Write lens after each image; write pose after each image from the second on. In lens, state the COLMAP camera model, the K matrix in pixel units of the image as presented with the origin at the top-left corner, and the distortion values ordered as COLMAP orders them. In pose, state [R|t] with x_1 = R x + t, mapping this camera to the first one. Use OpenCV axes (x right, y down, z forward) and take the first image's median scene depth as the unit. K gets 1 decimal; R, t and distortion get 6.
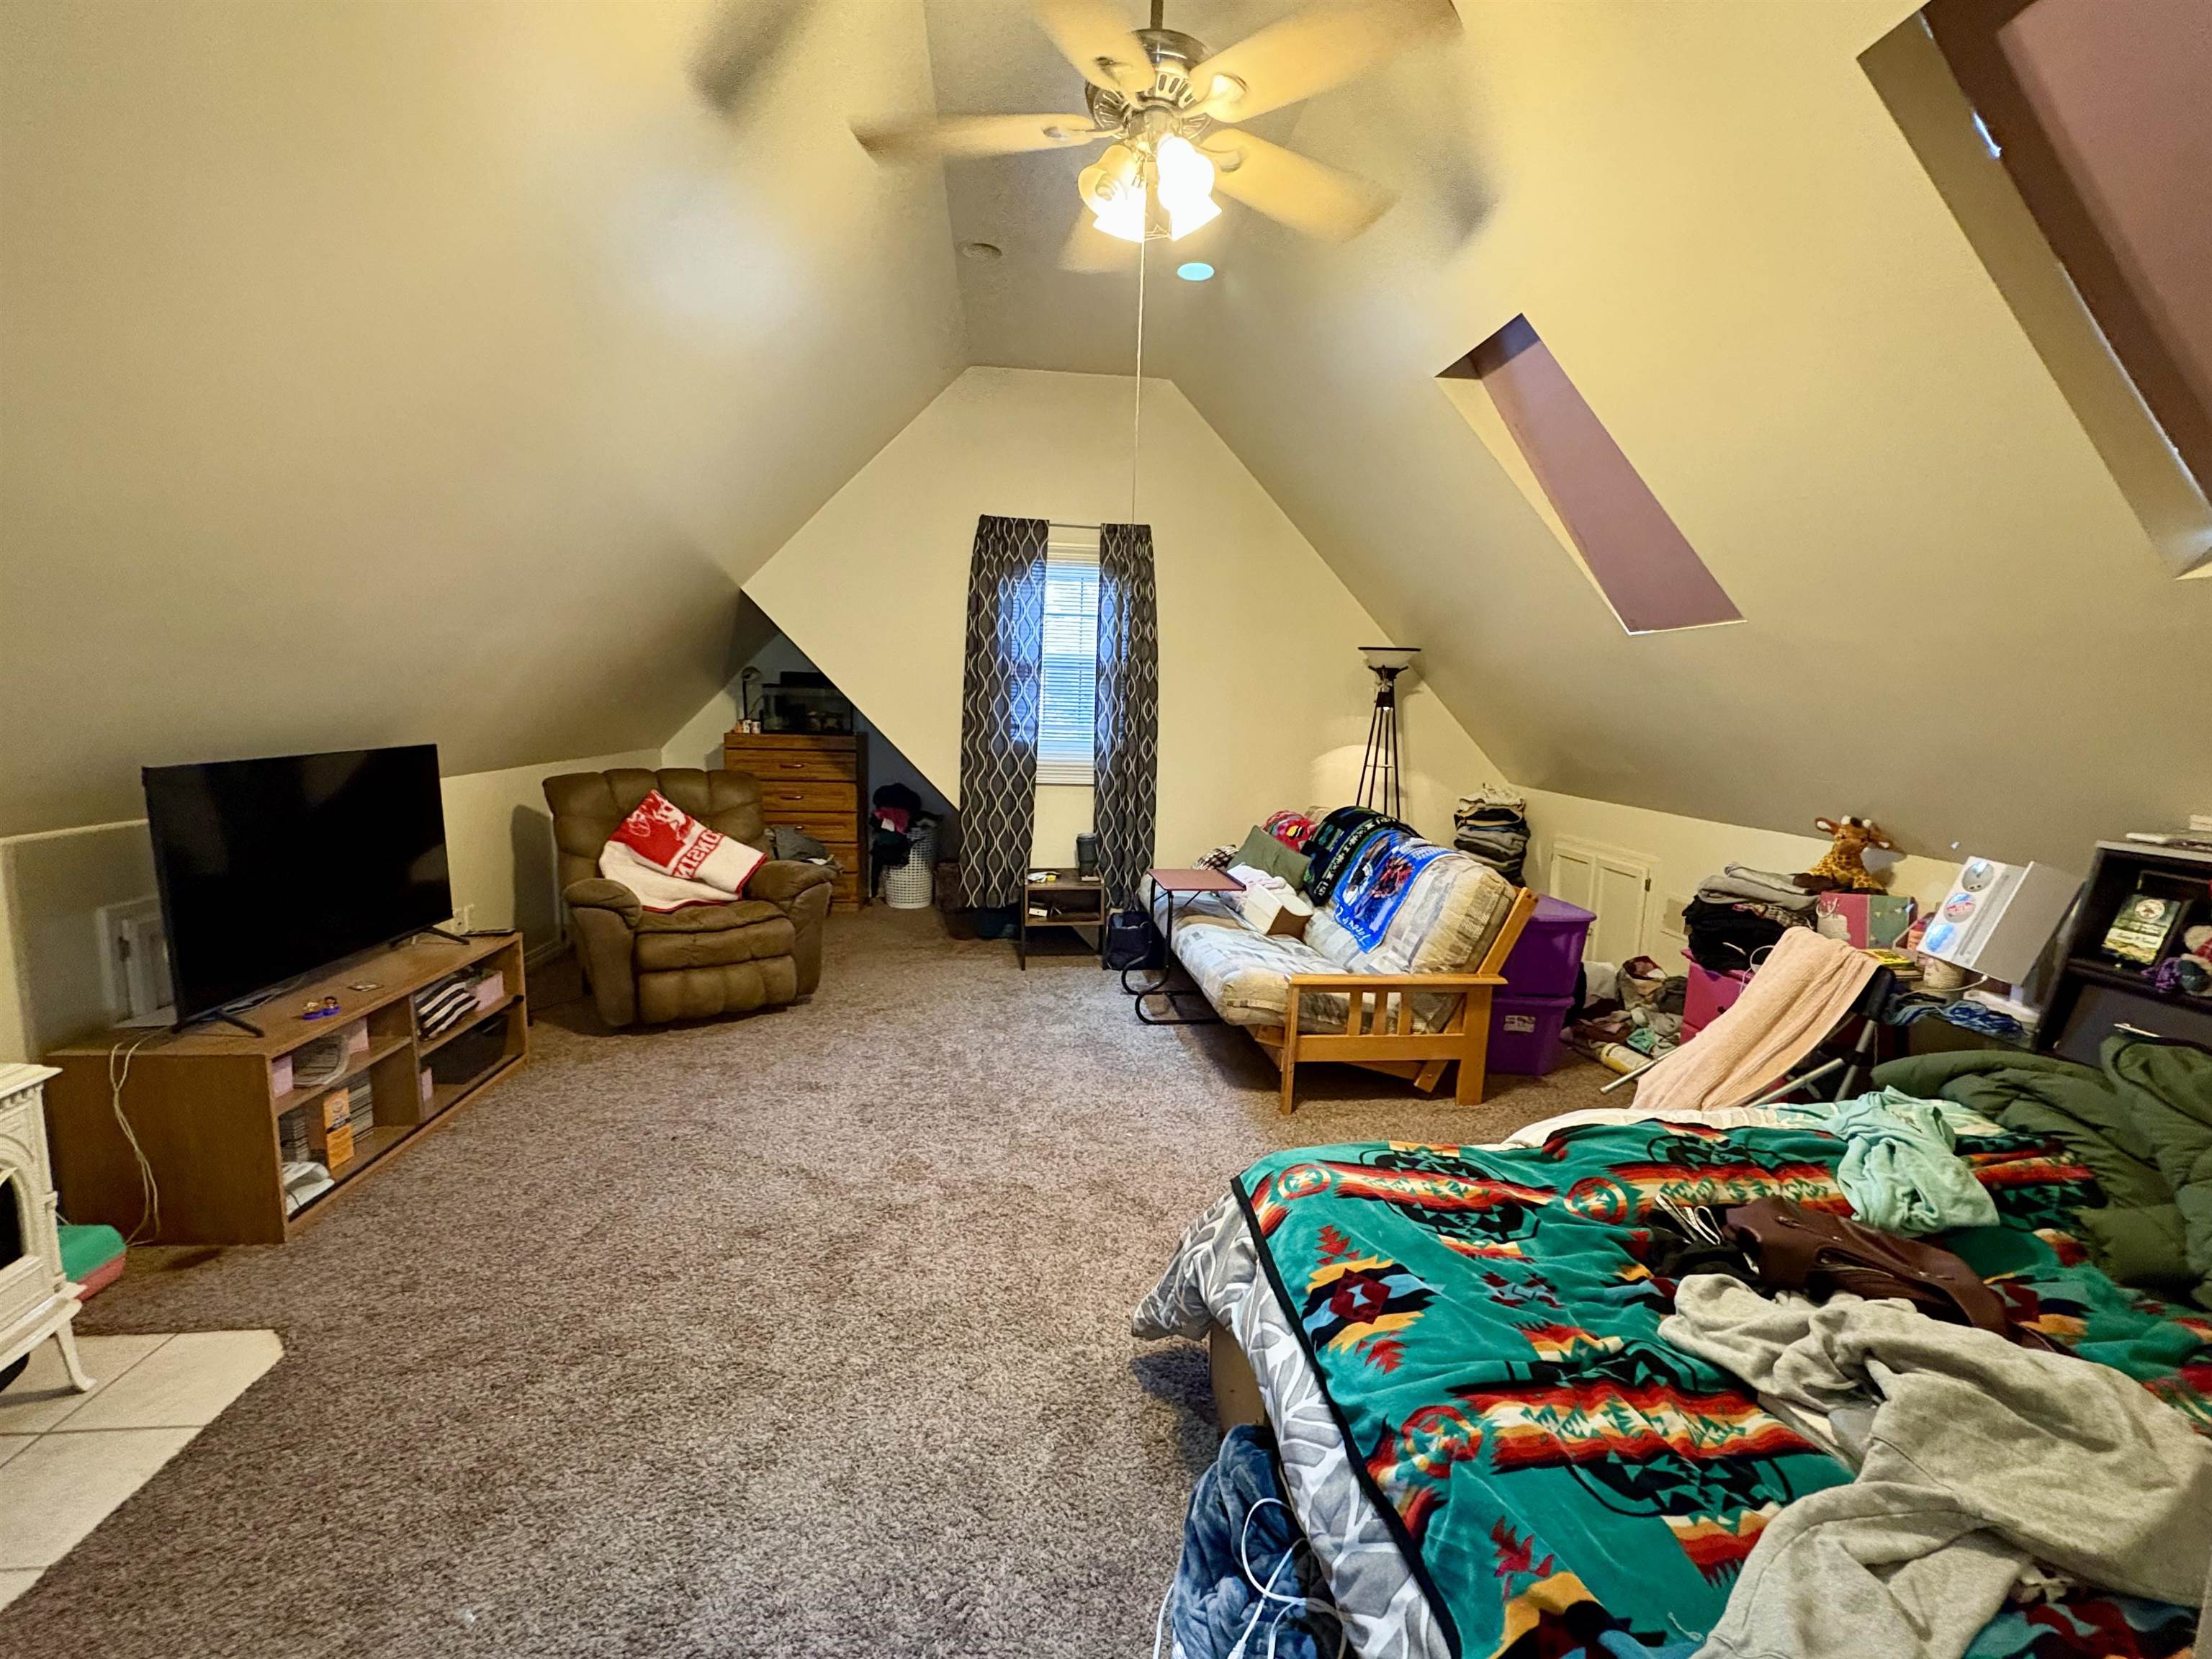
lens RADIAL K [[952.4, 0, 1106.0], [0, 952.4, 829.5], [0, 0, 1]] dist [0.001433, -0.000298]
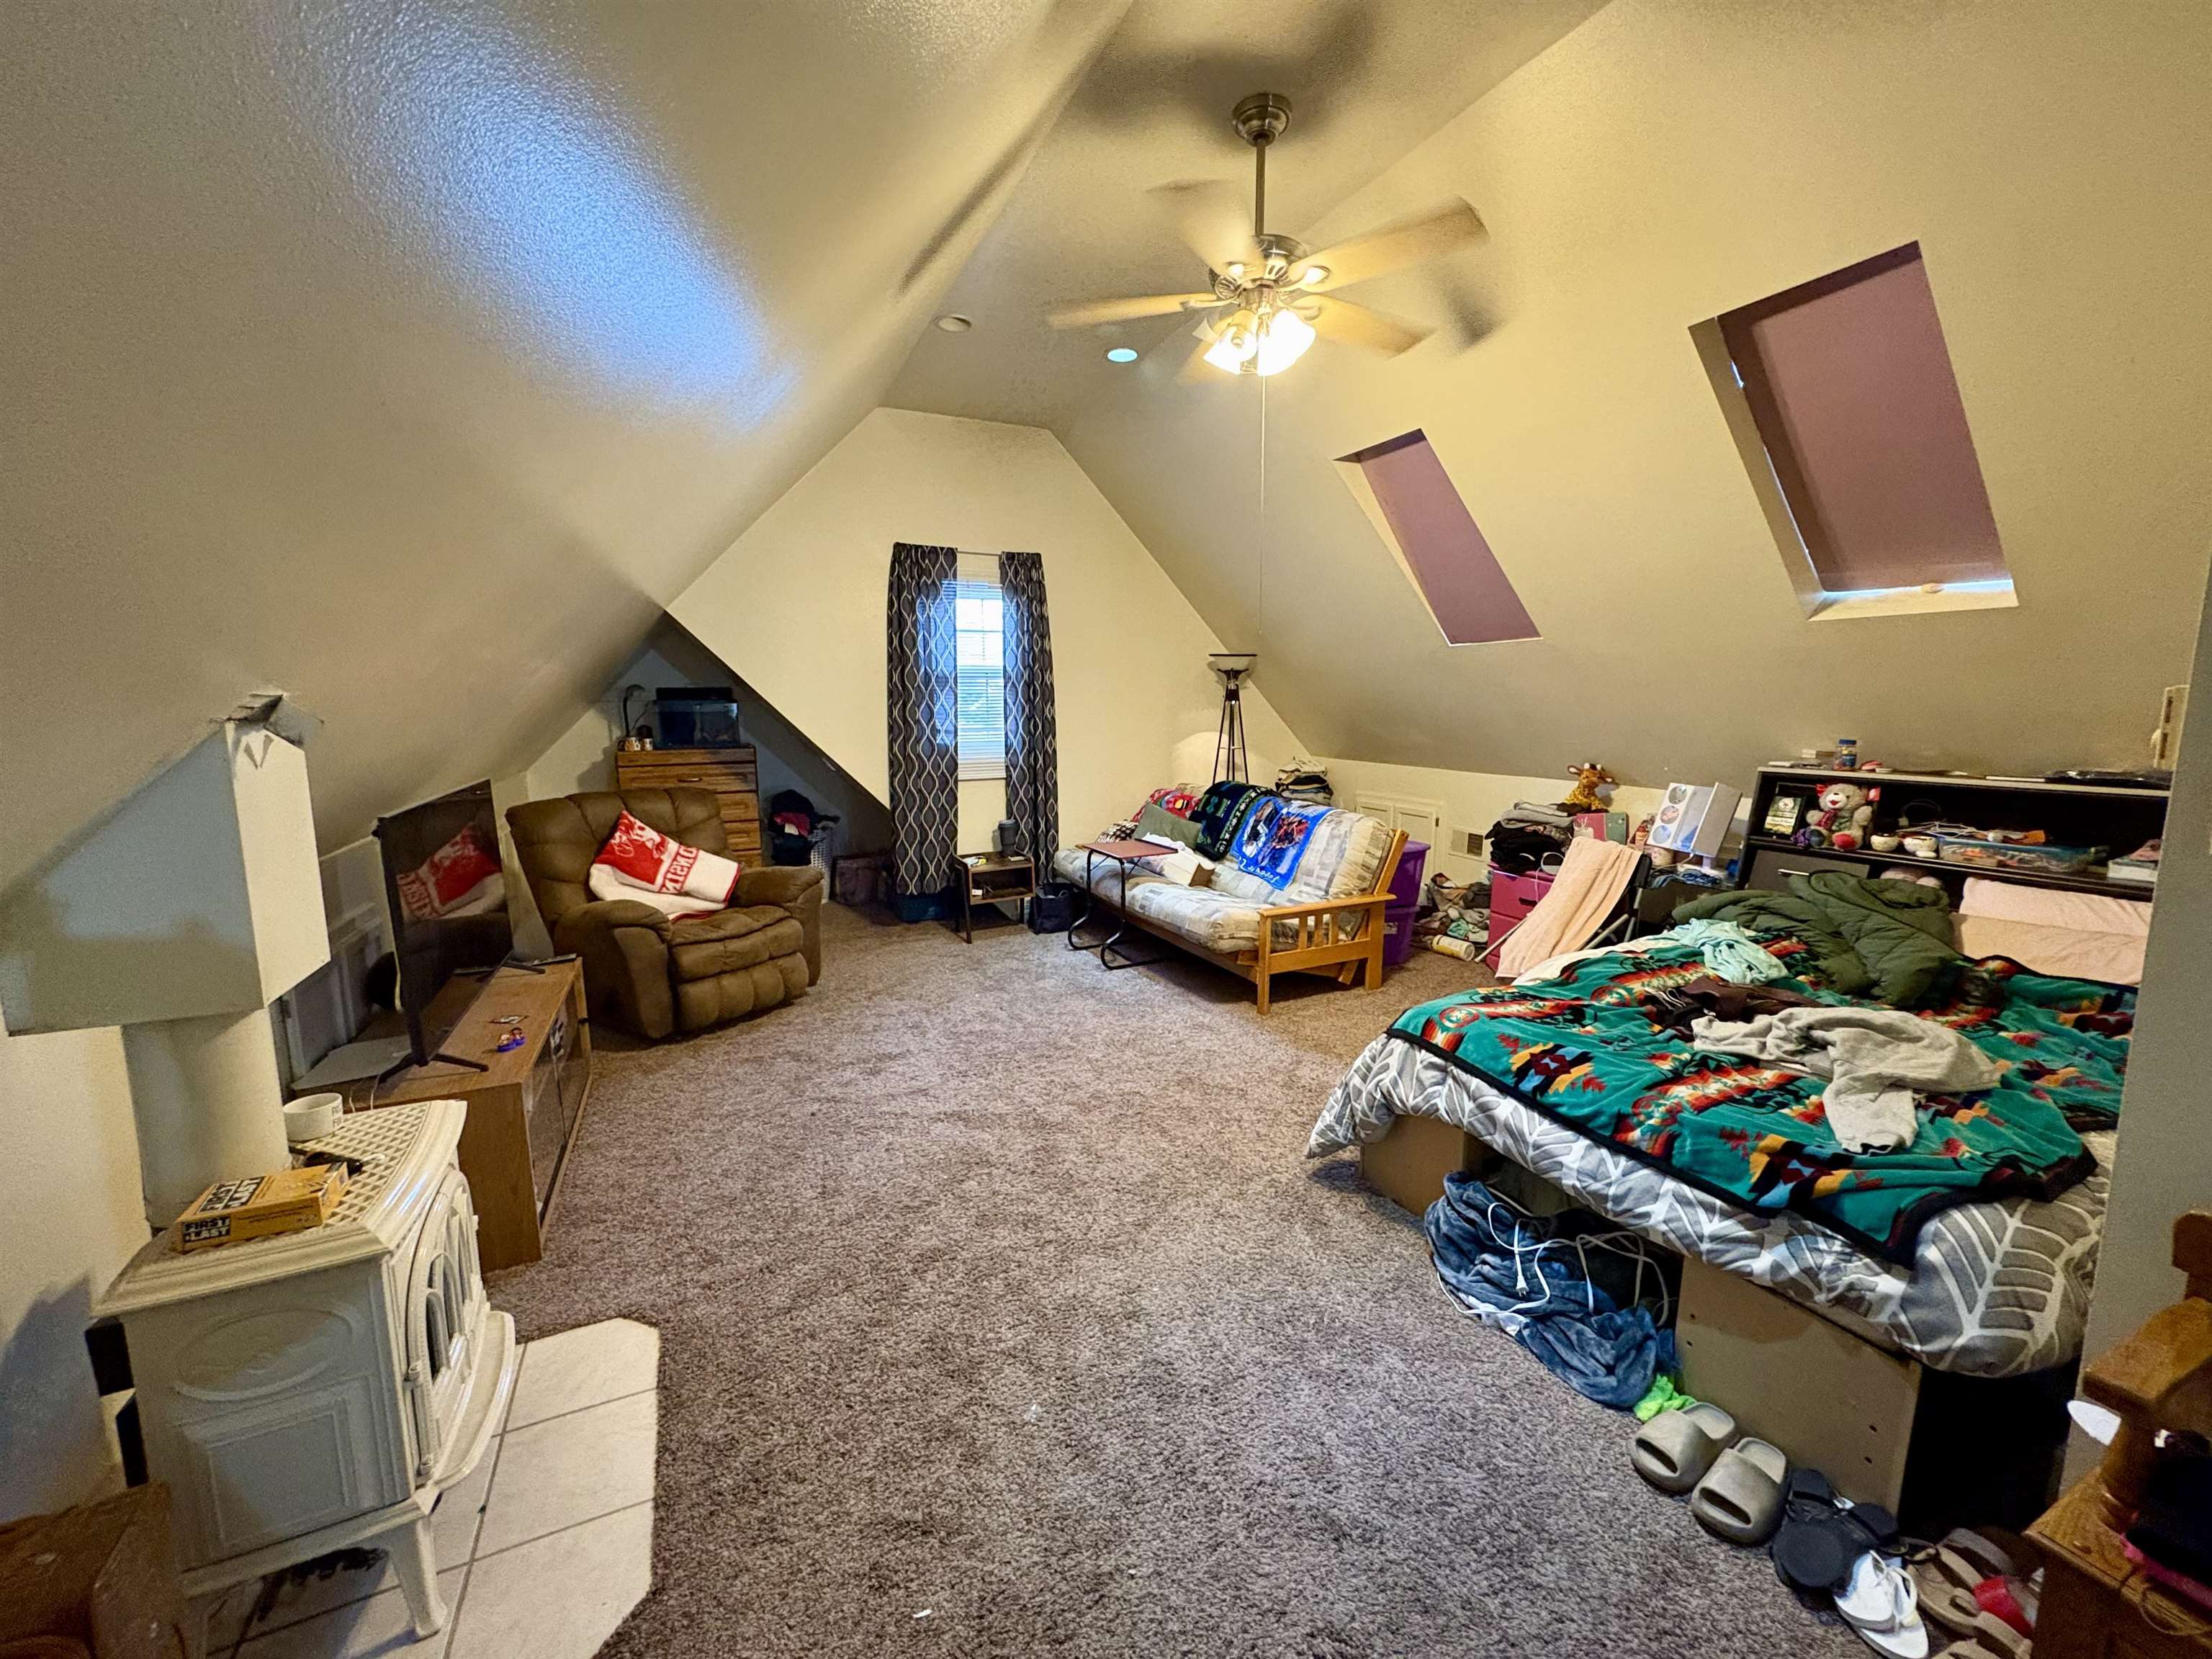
lens RADIAL K [[891.0, 0, 1106.0], [0, 891.0, 829.5], [0, 0, 1]] dist [-0.000993, 0.000021]
pose [[0.941638, -0.086052, 0.325442, -0.381919], [0.080127, 0.996284, 0.031592, -0.013588], [-0.326951, -0.003671, 0.945034, -0.091309]]
